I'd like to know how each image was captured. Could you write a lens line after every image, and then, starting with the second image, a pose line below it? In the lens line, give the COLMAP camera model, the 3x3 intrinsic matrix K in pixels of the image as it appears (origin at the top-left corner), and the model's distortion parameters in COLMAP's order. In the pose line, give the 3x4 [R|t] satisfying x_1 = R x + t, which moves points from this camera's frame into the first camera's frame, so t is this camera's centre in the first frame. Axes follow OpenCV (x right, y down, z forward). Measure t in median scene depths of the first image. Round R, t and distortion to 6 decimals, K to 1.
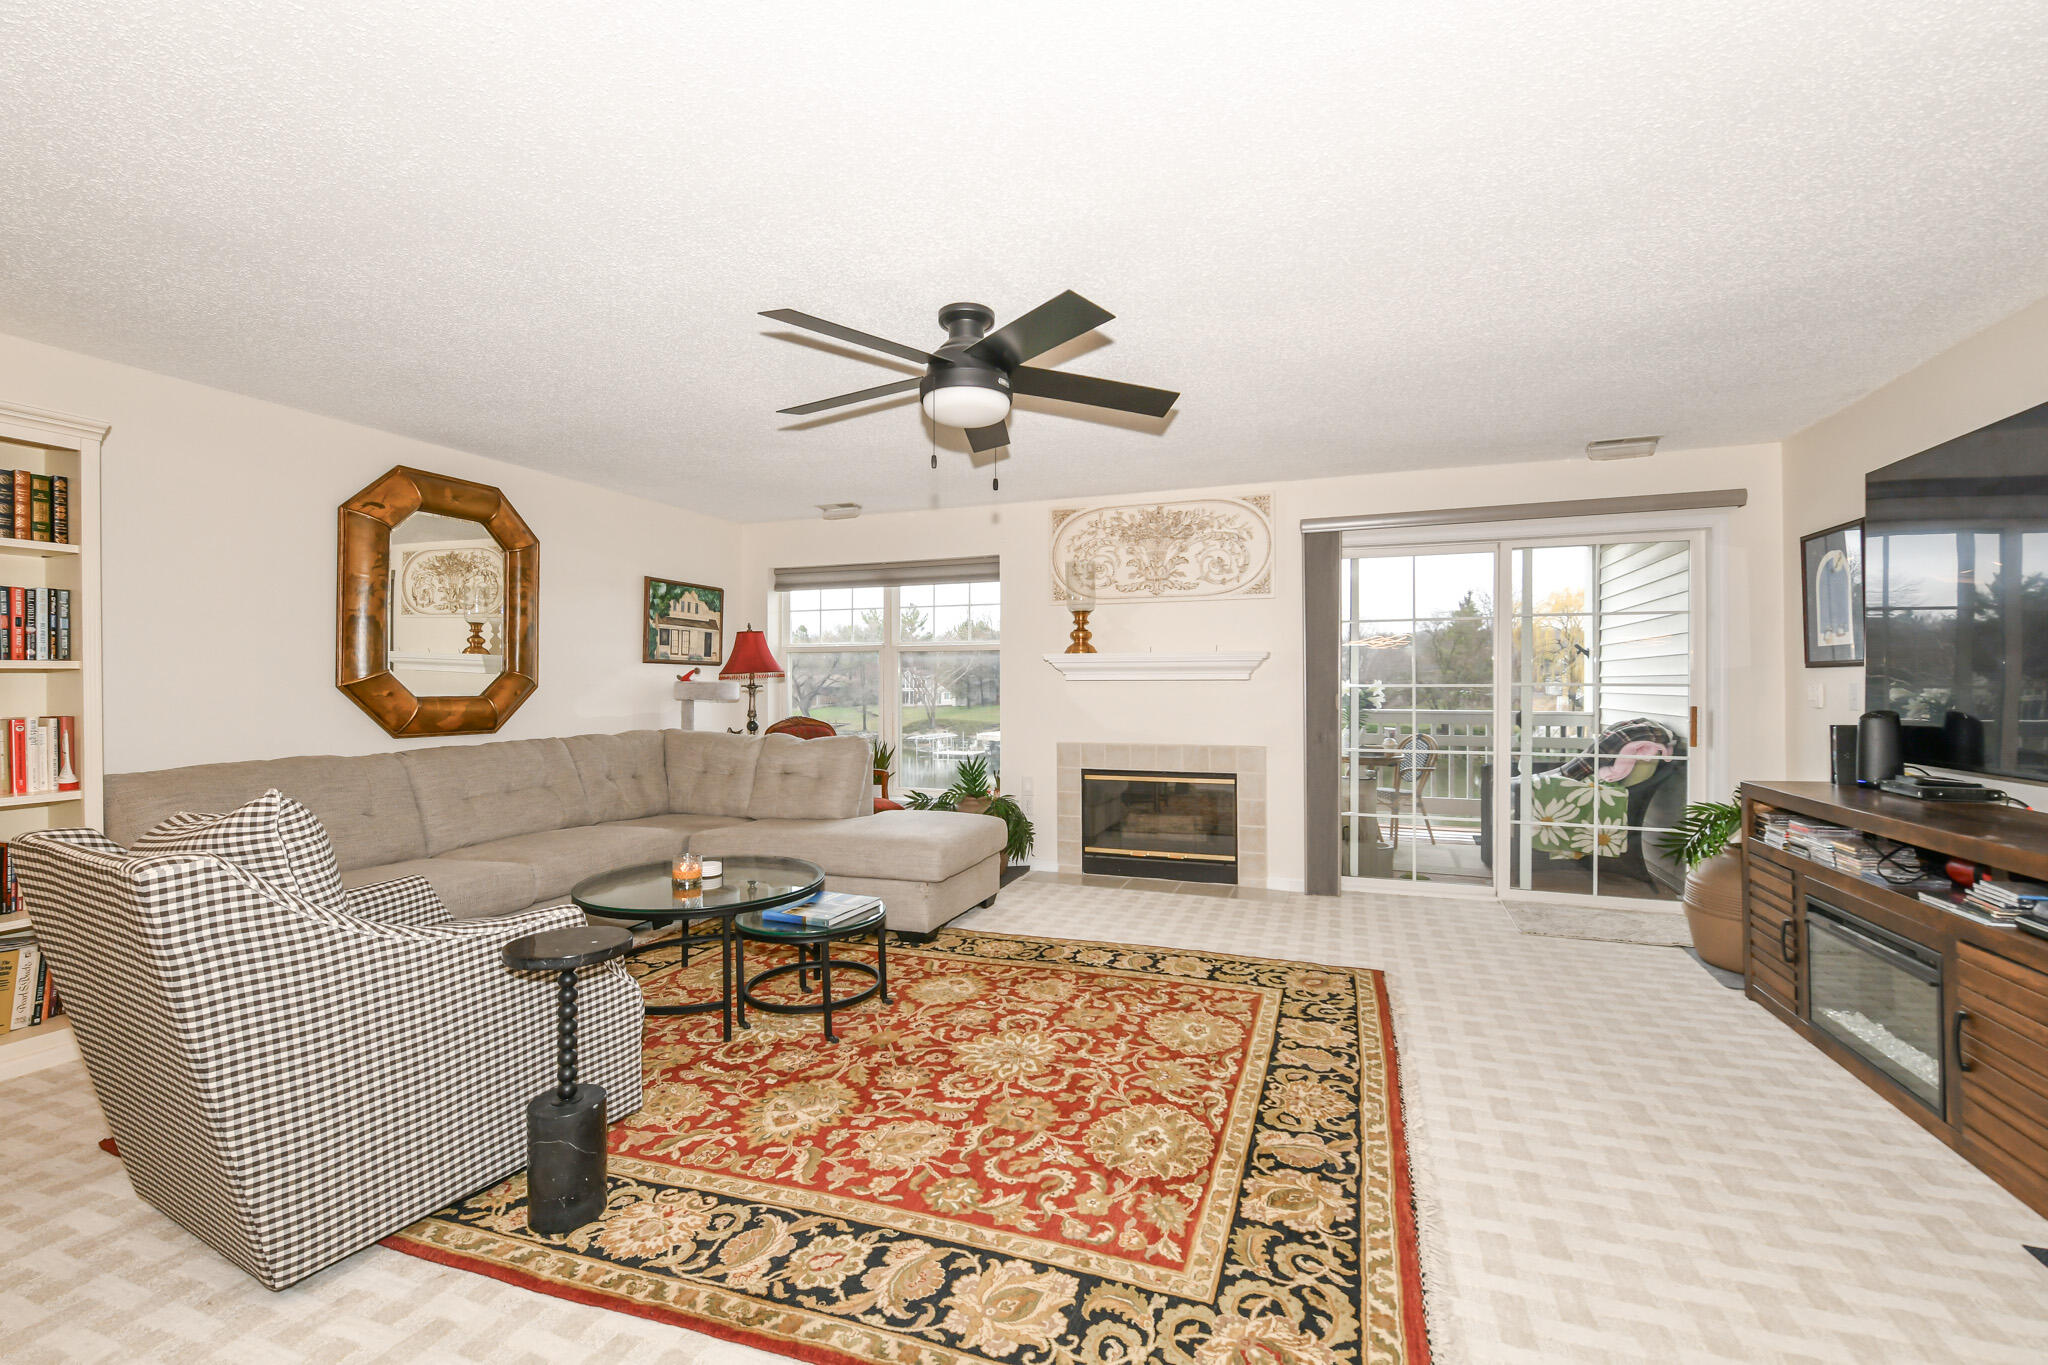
lens RADIAL K [[846.3, 0, 1035.5], [0, 846.3, 679.6], [0, 0, 1]] dist [-0.000728, -0.000357]
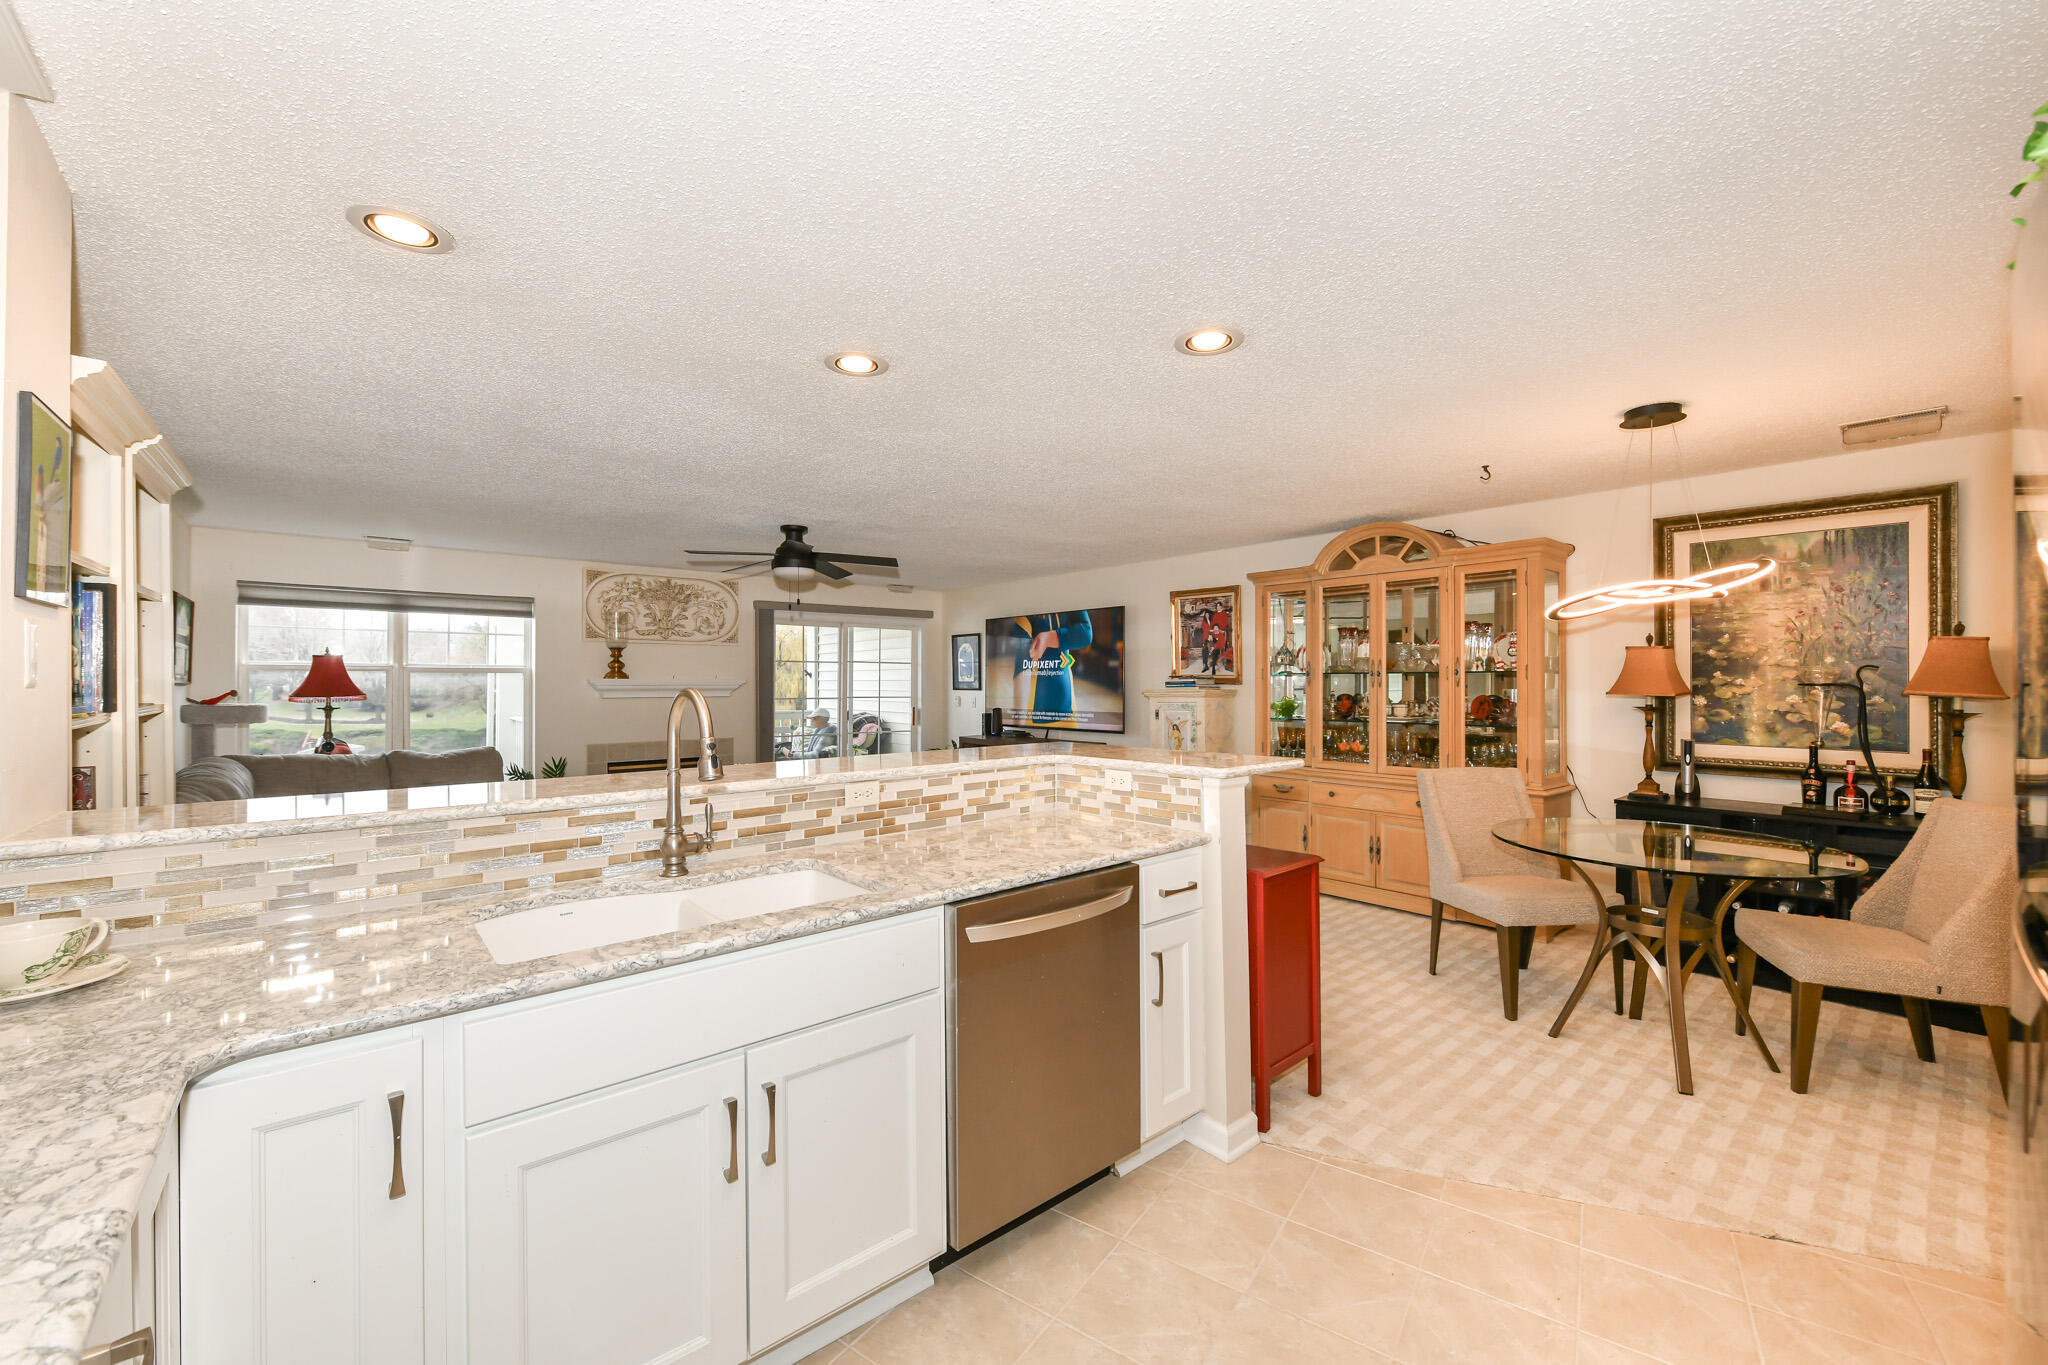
lens RADIAL K [[818.0, 0, 1010.0], [0, 818.0, 678.7], [0, 0, 1]] dist [-0.002405, -0.000732]
pose [[0.493151, 0.004670, 0.869931, -0.952179], [-0.007167, 0.999973, -0.001305, -0.039496], [-0.869914, -0.005591, 0.493171, -0.266507]]
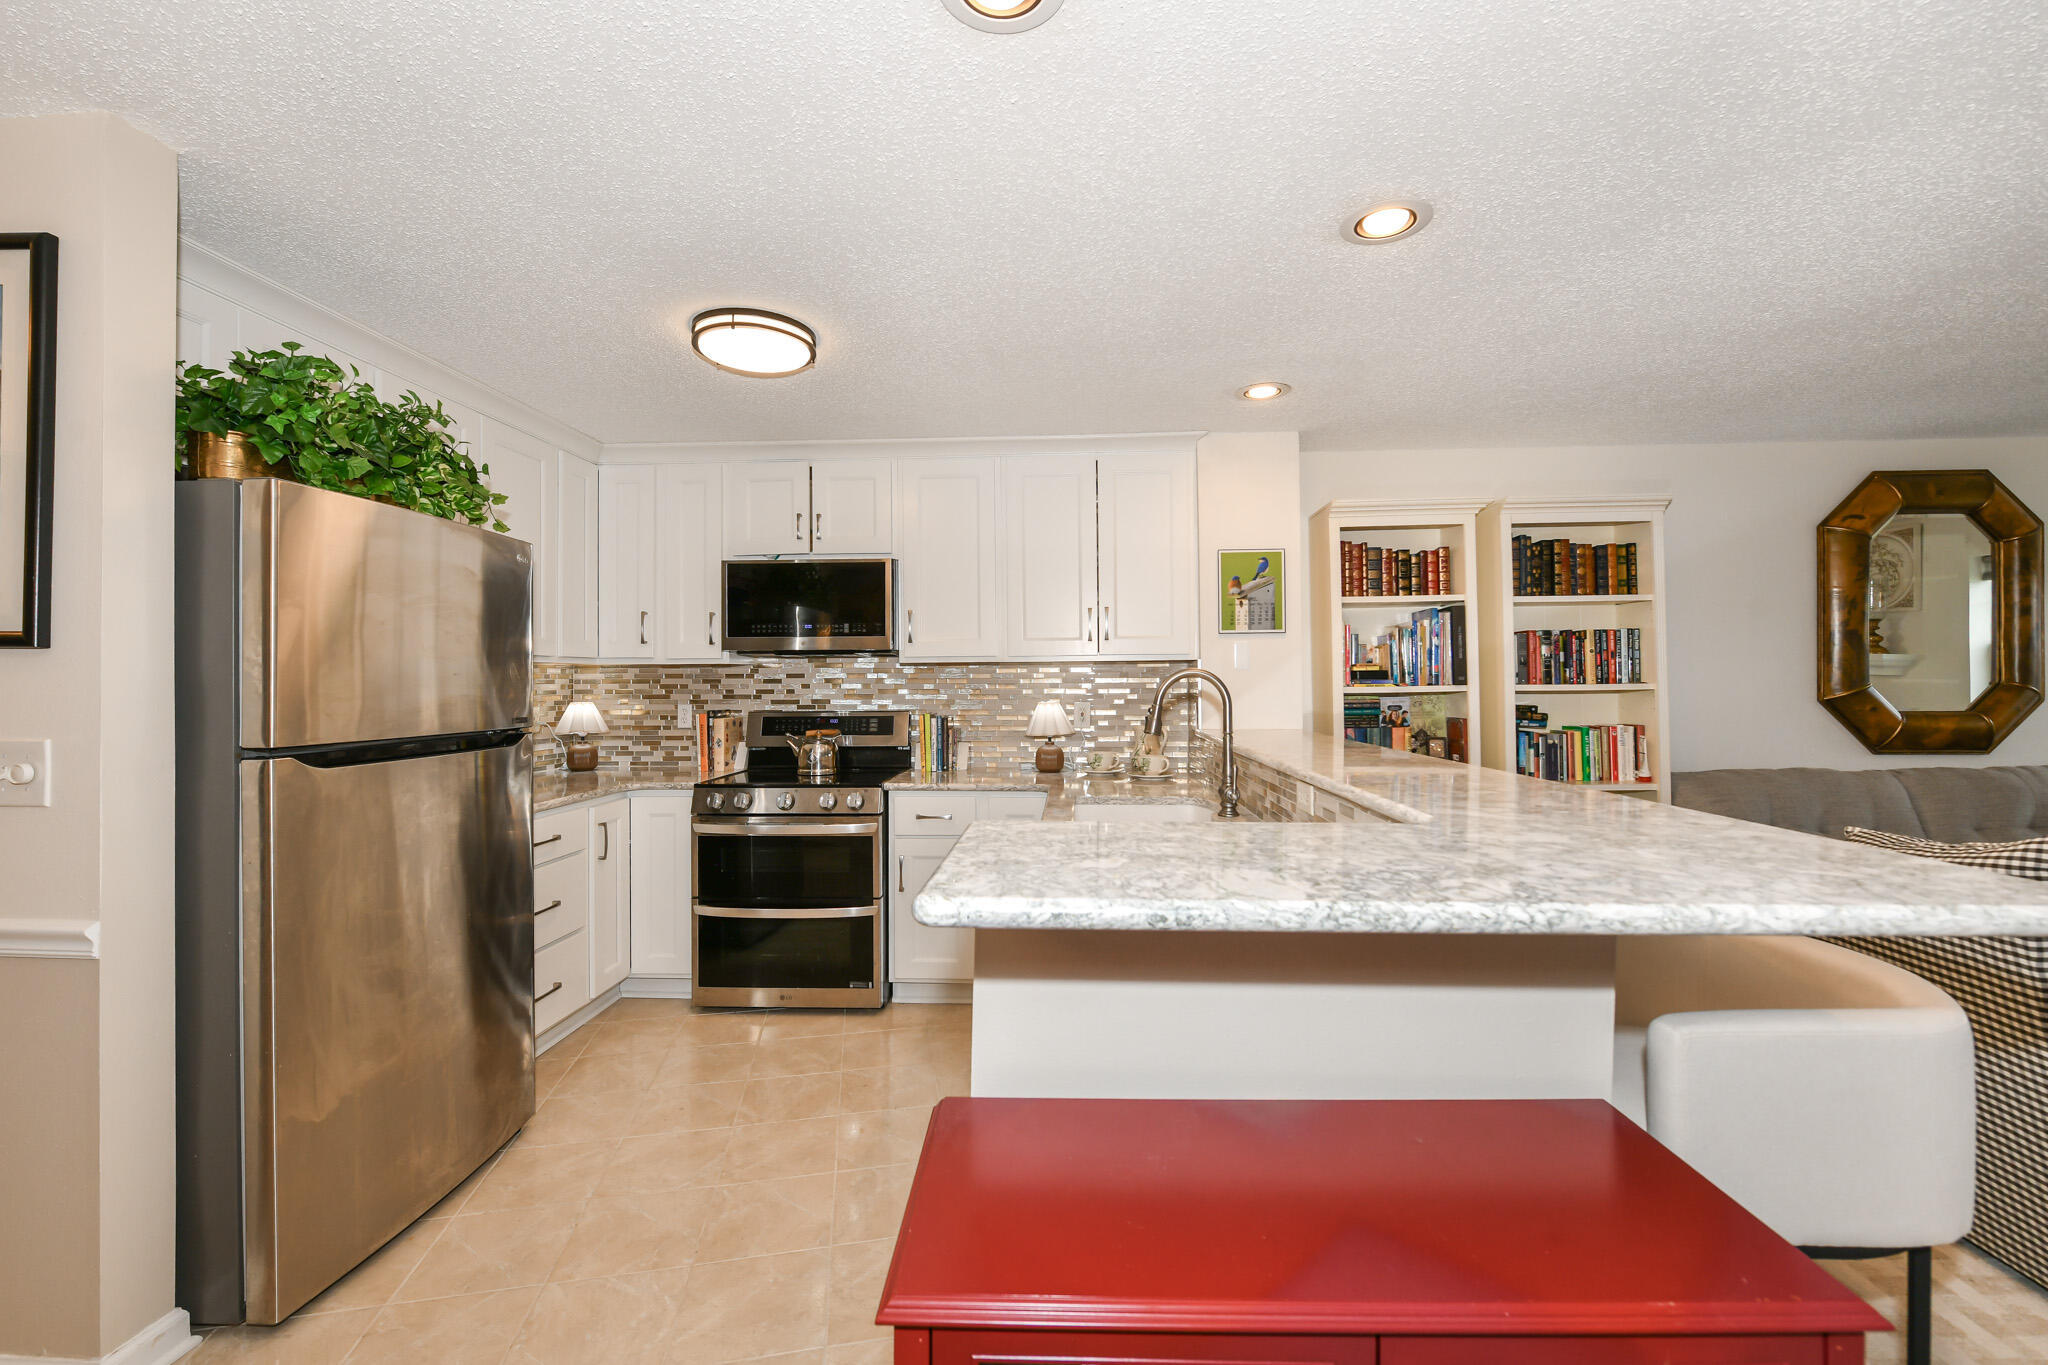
lens RADIAL K [[846.3, 0, 1035.5], [0, 846.3, 679.6], [0, 0, 1]] dist [-0.000728, -0.000357]
pose [[0.318980, 0.001304, -0.947761, -0.131167], [0.011383, 0.999922, 0.005207, -0.029018], [0.947693, -0.012449, 0.318940, -0.197860]]
